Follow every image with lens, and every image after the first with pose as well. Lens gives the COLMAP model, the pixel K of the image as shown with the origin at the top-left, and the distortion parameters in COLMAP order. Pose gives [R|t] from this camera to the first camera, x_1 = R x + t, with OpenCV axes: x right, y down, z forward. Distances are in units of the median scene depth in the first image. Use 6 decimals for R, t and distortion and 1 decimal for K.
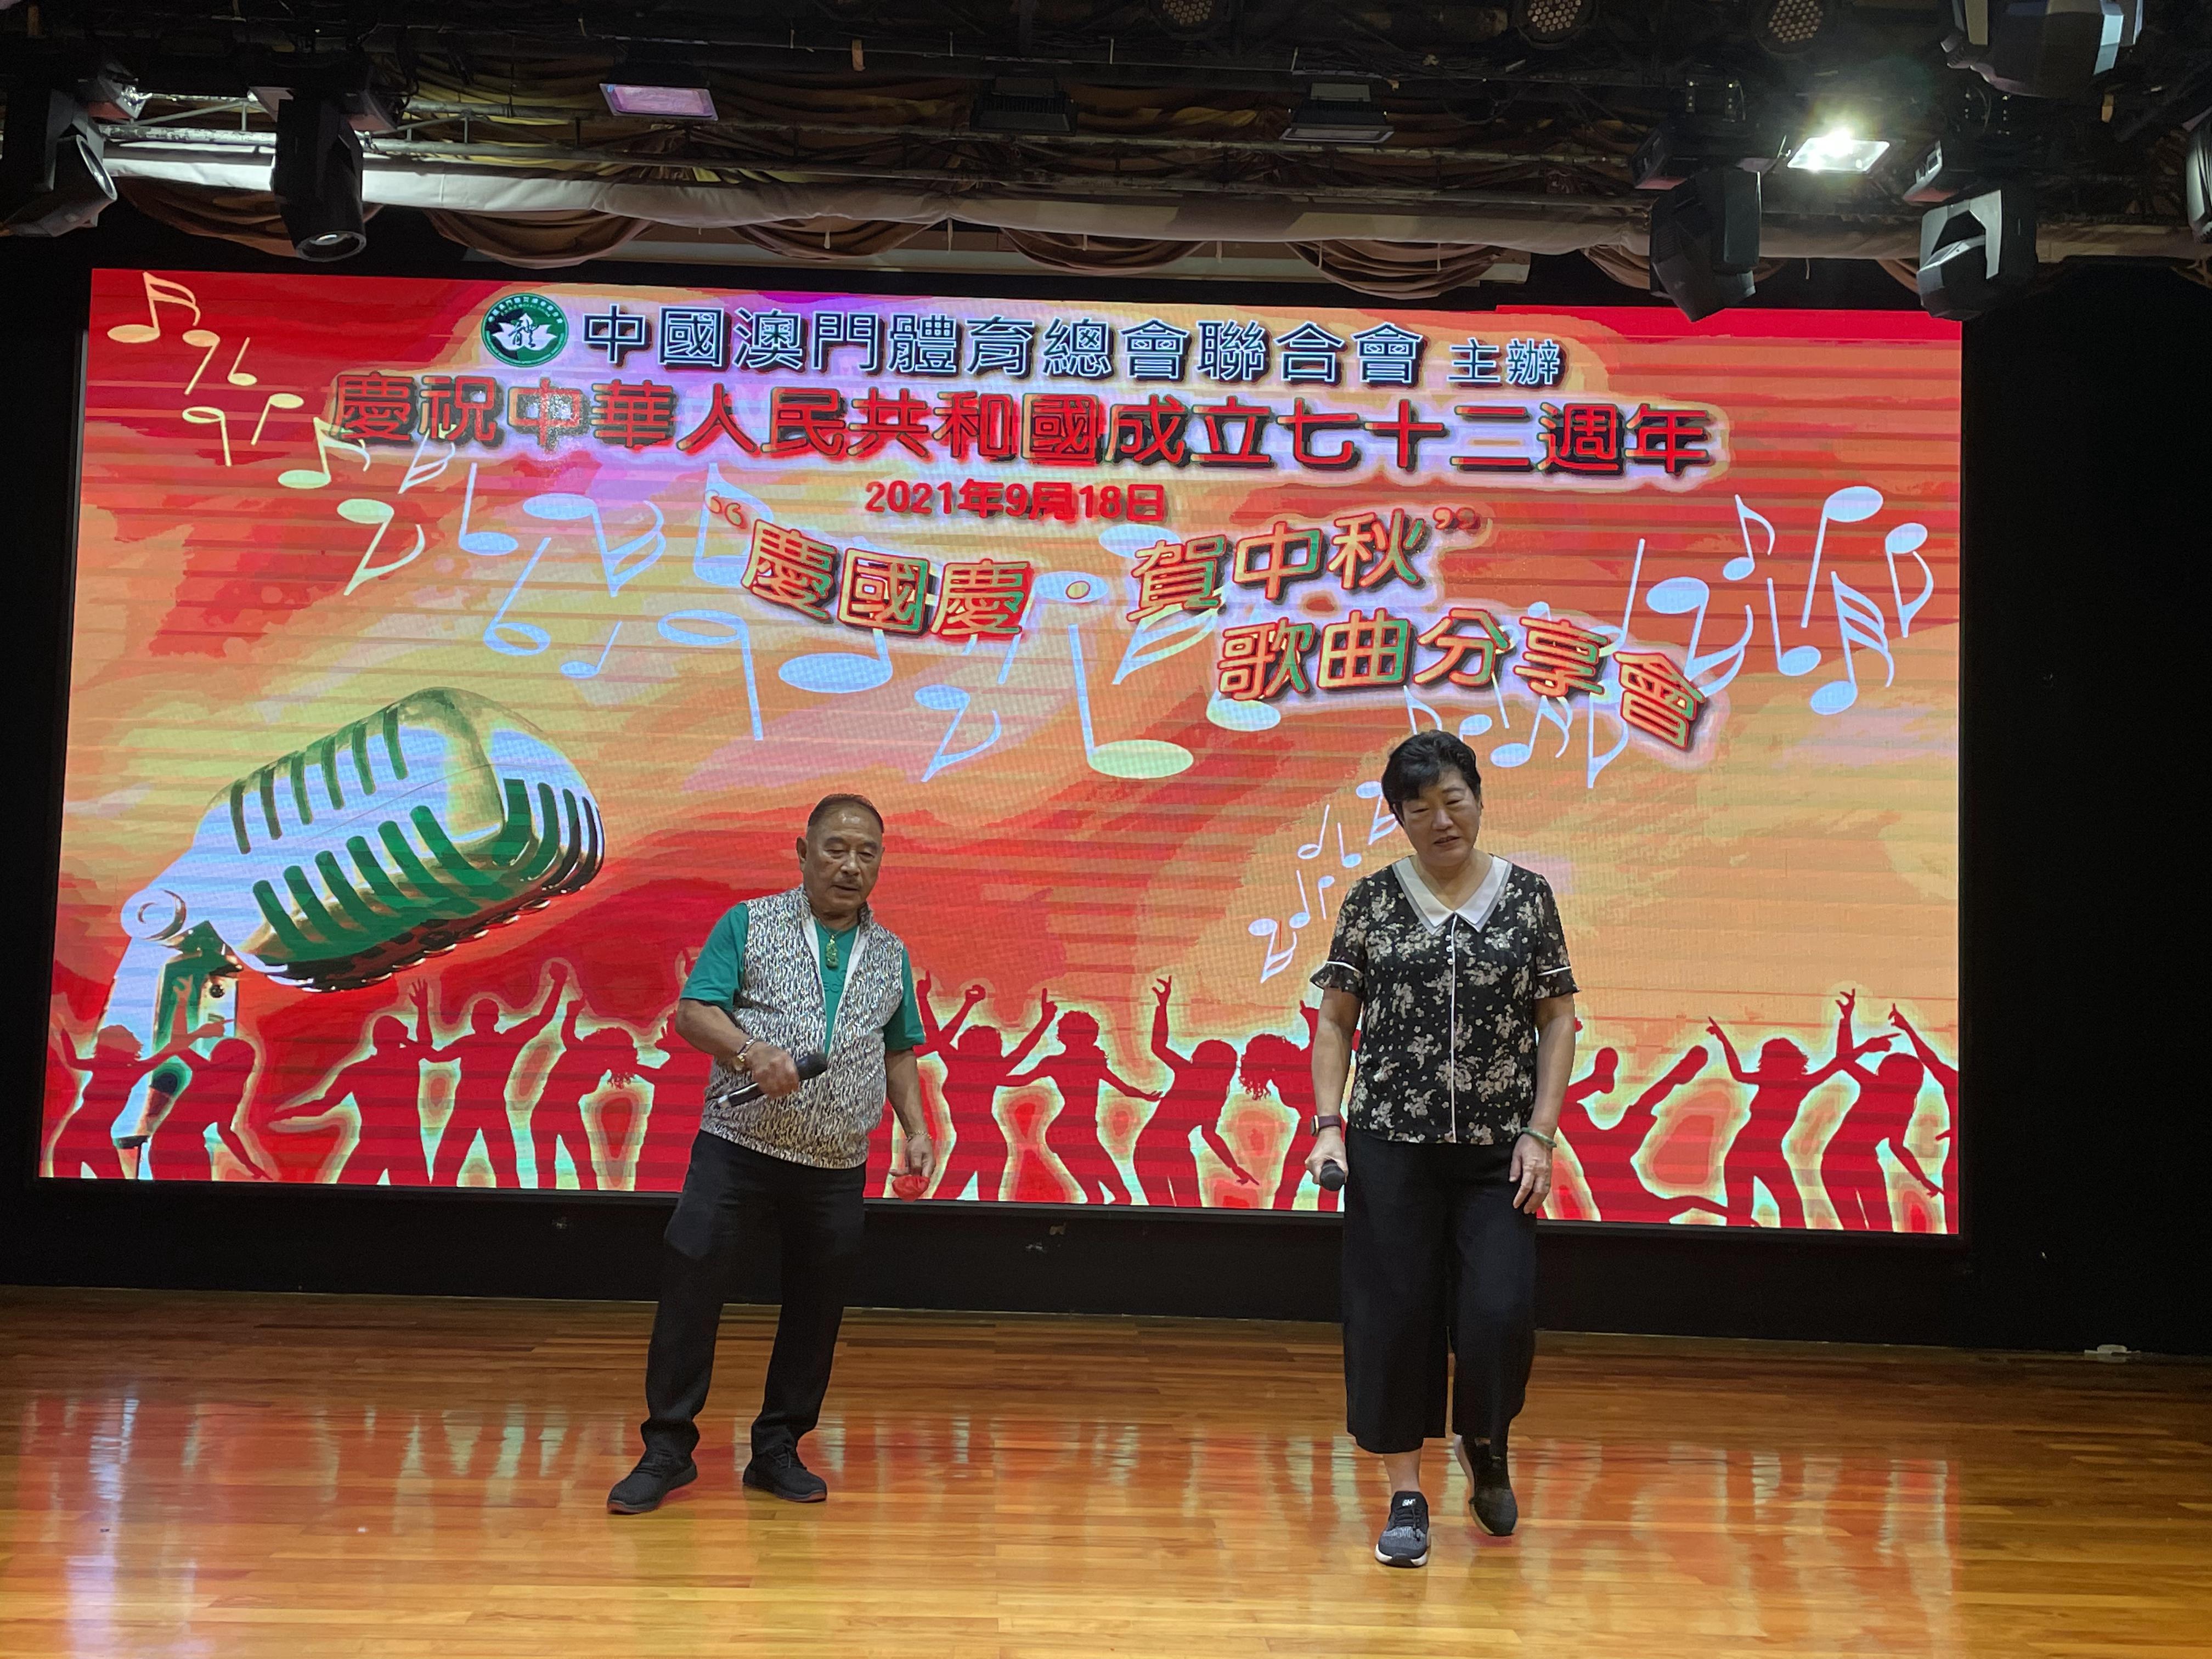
lens RADIAL K [[2586.0, 0, 1117.5], [0, 2586.0, 822.1], [0, 0, 1]] dist [0.071520, 0.000000]
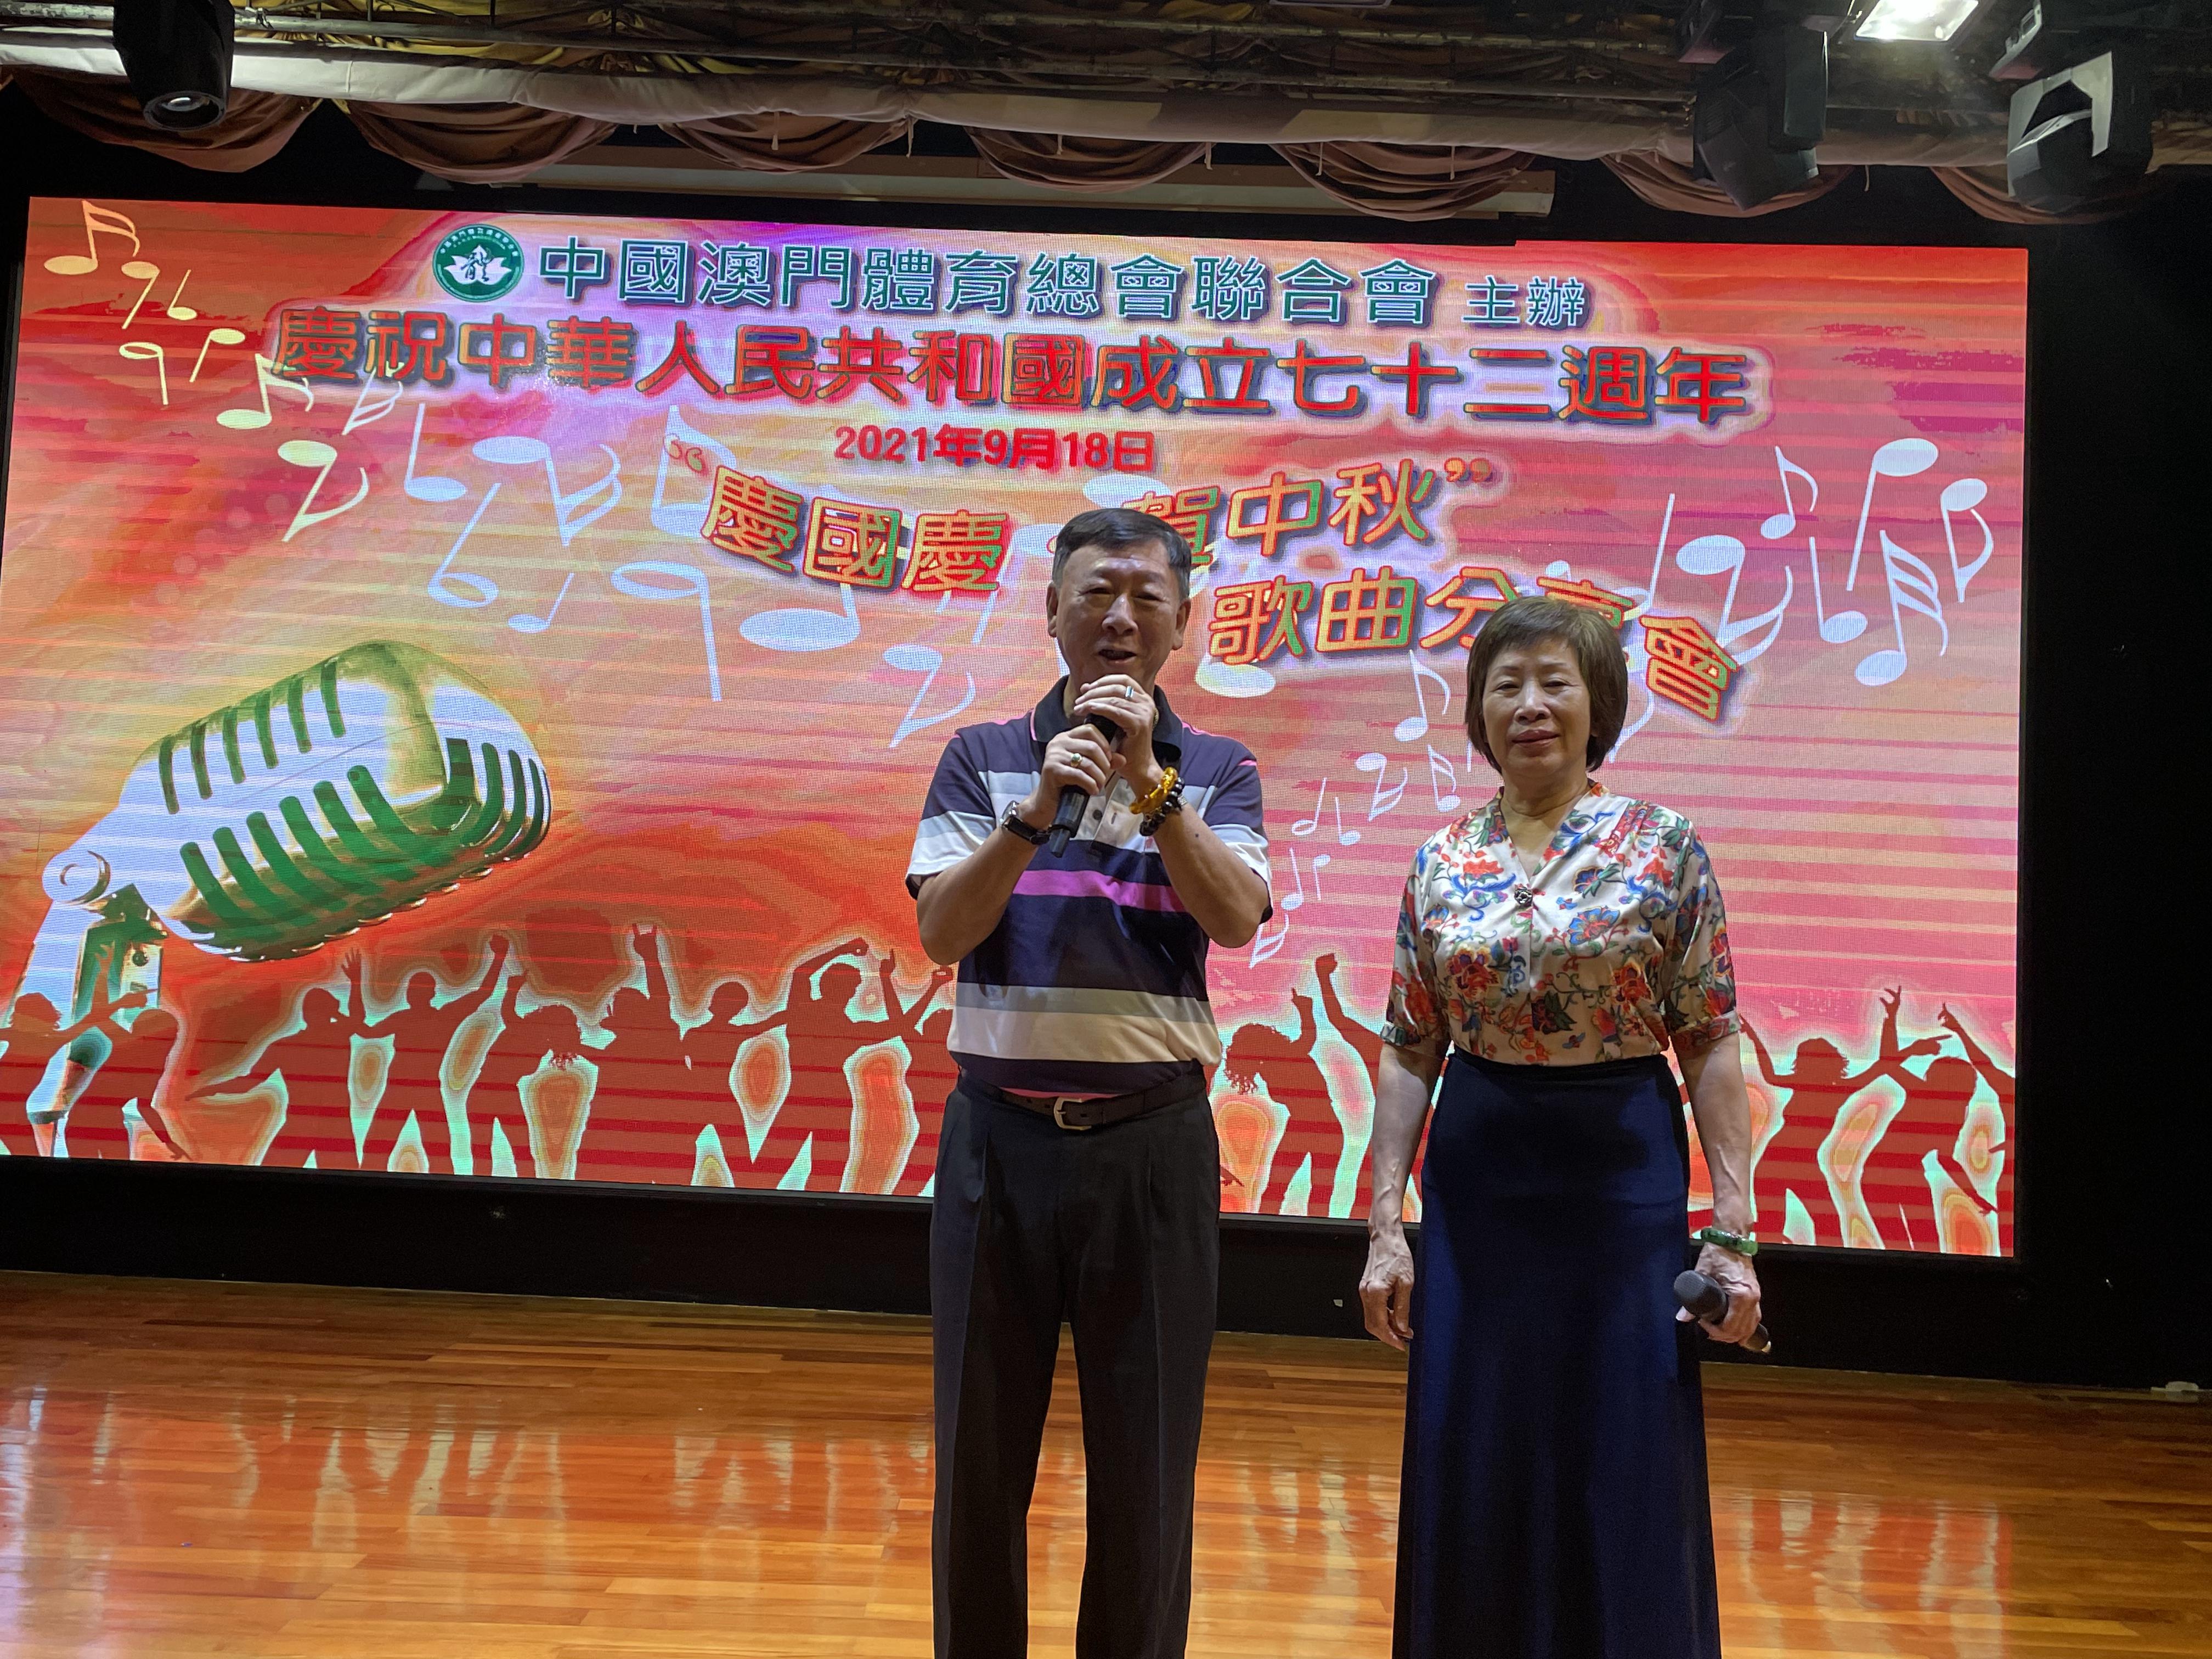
lens RADIAL K [[2215.4, 0, 1102.8], [0, 2215.4, 830.1], [0, 0, 1]] dist [0.056258, 0.000000]
pose [[0.999206, 0.014053, -0.037271, 0.031581], [-0.014217, 0.999890, -0.004150, 0.016502], [0.037208, 0.004676, 0.999297, 0.204264]]
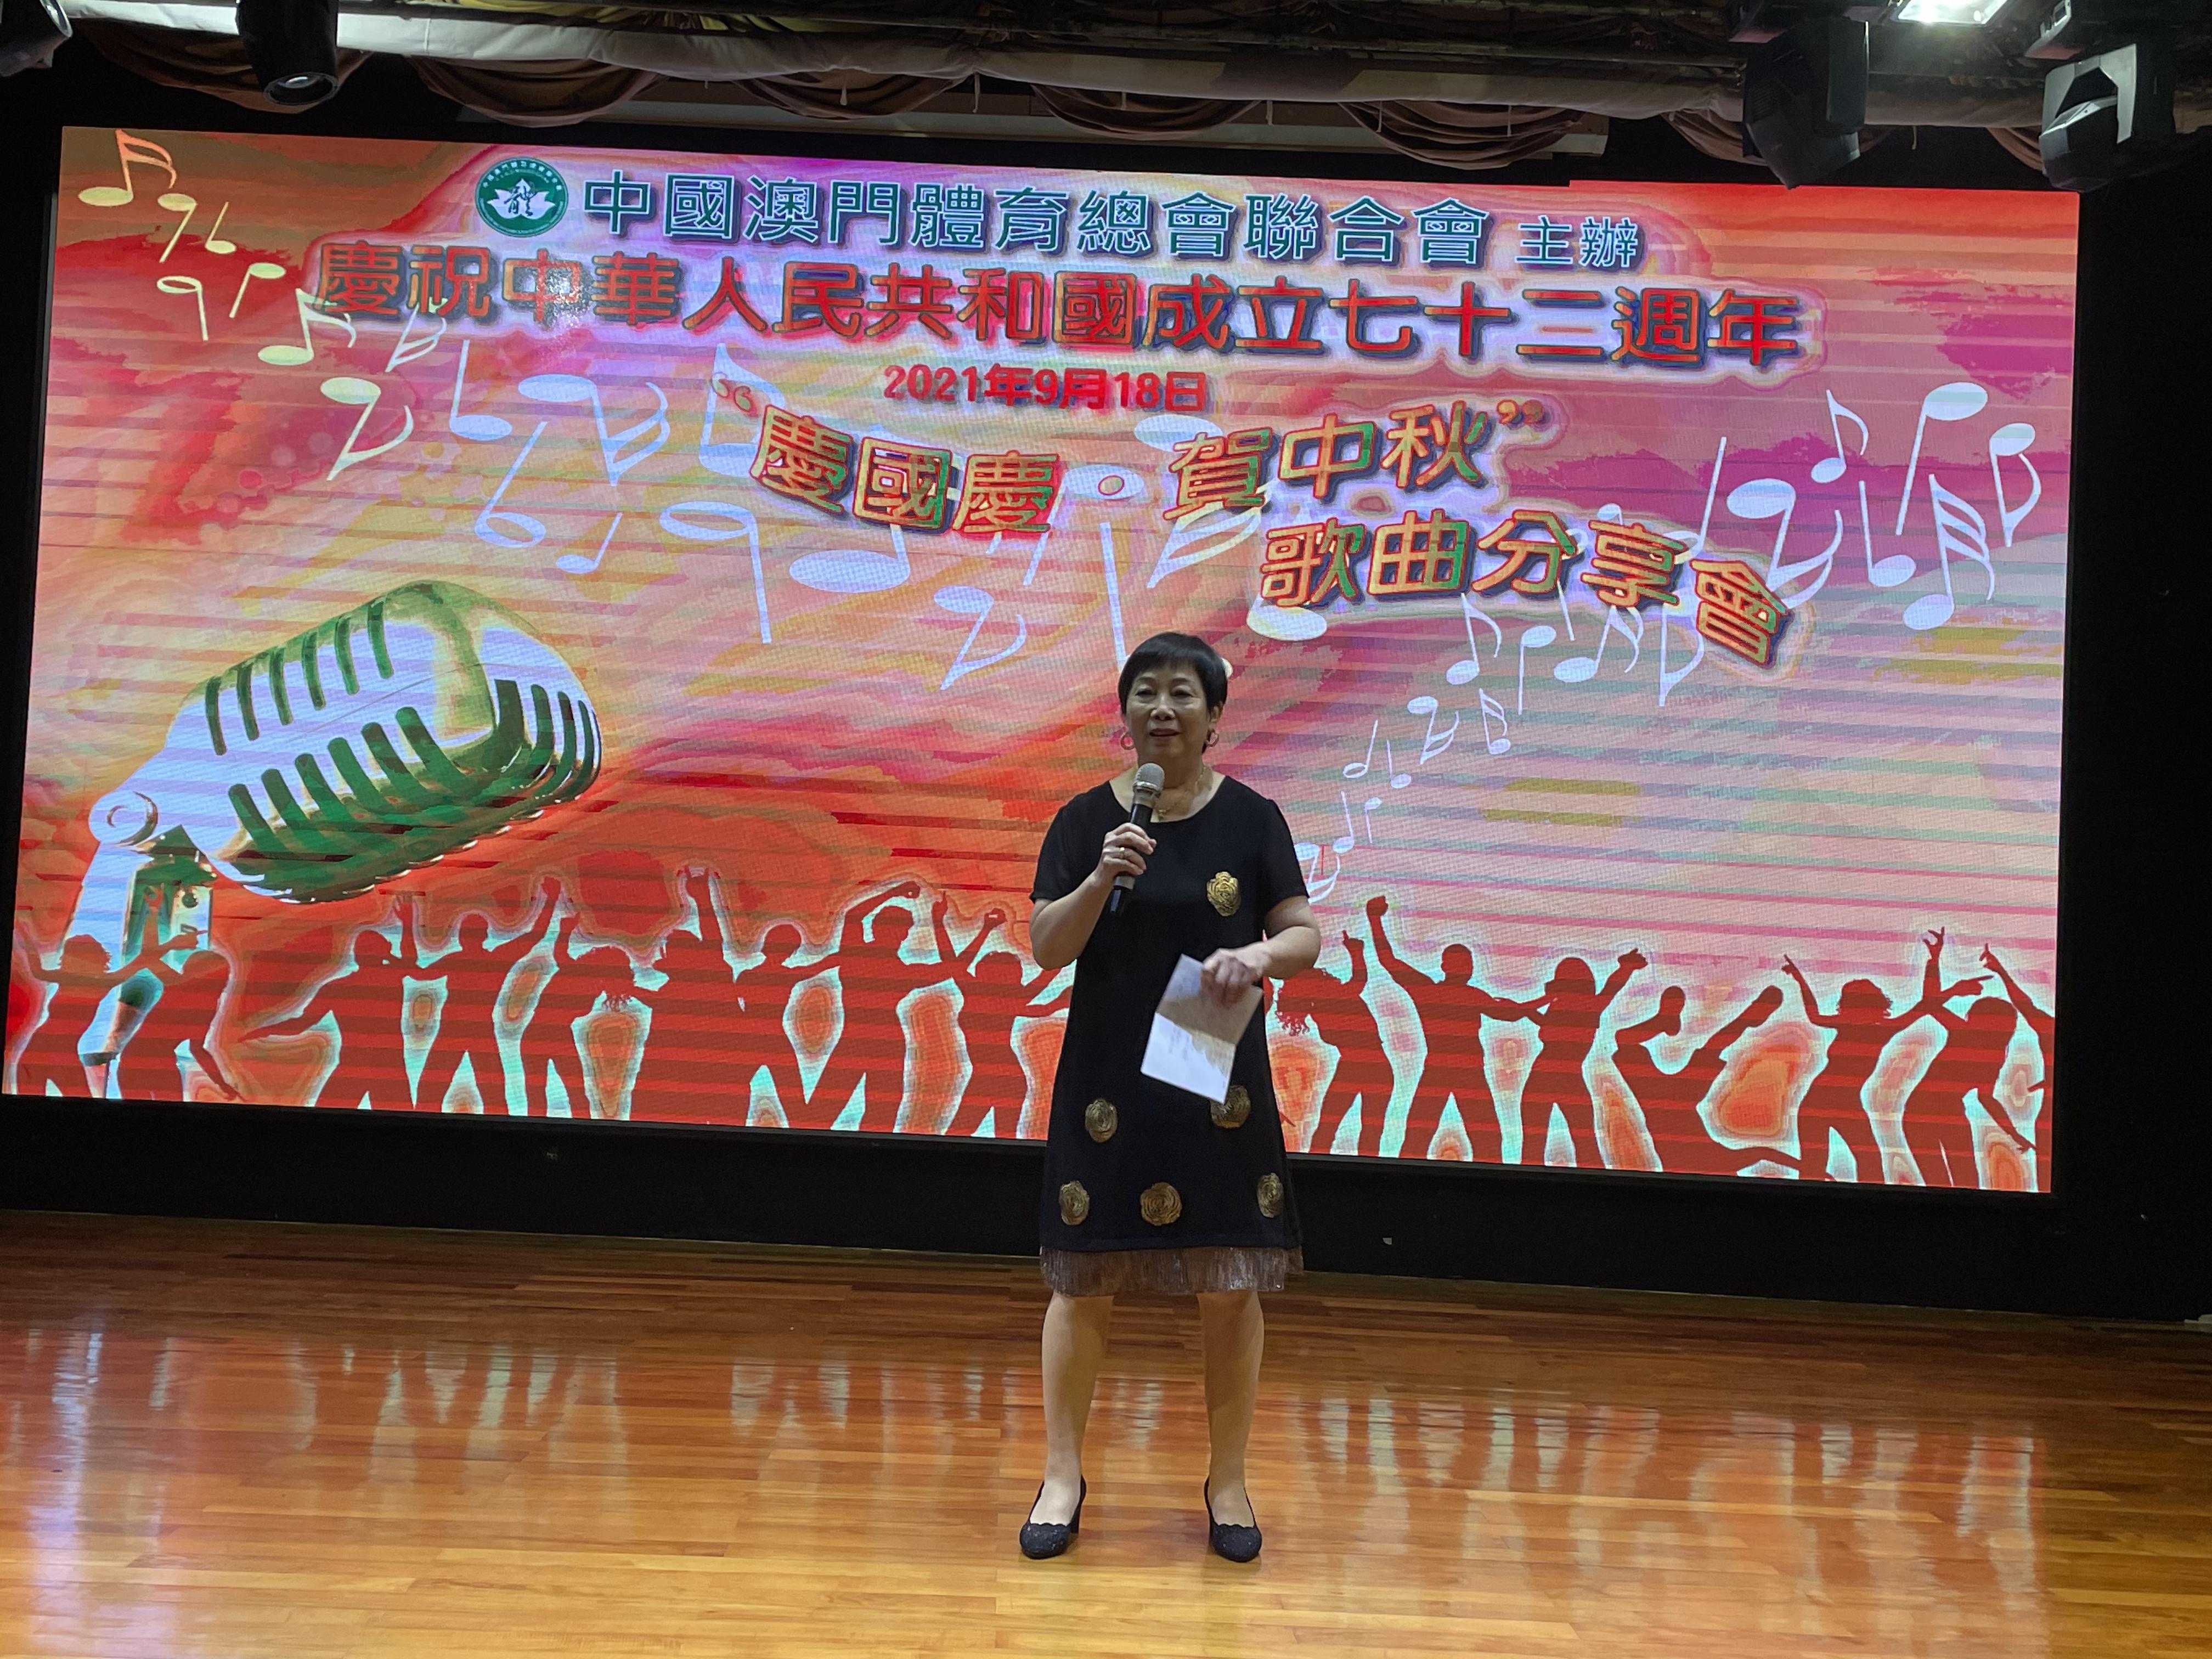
lens RADIAL K [[2645.3, 0, 1100.3], [0, 2645.3, 825.9], [0, 0, 1]] dist [0.066305, 0.000000]
pose [[0.999643, 0.015467, -0.021786, 0.003415], [-0.014882, 0.999531, 0.026750, 0.007195], [0.022189, -0.026417, 0.999405, 0.047356]]
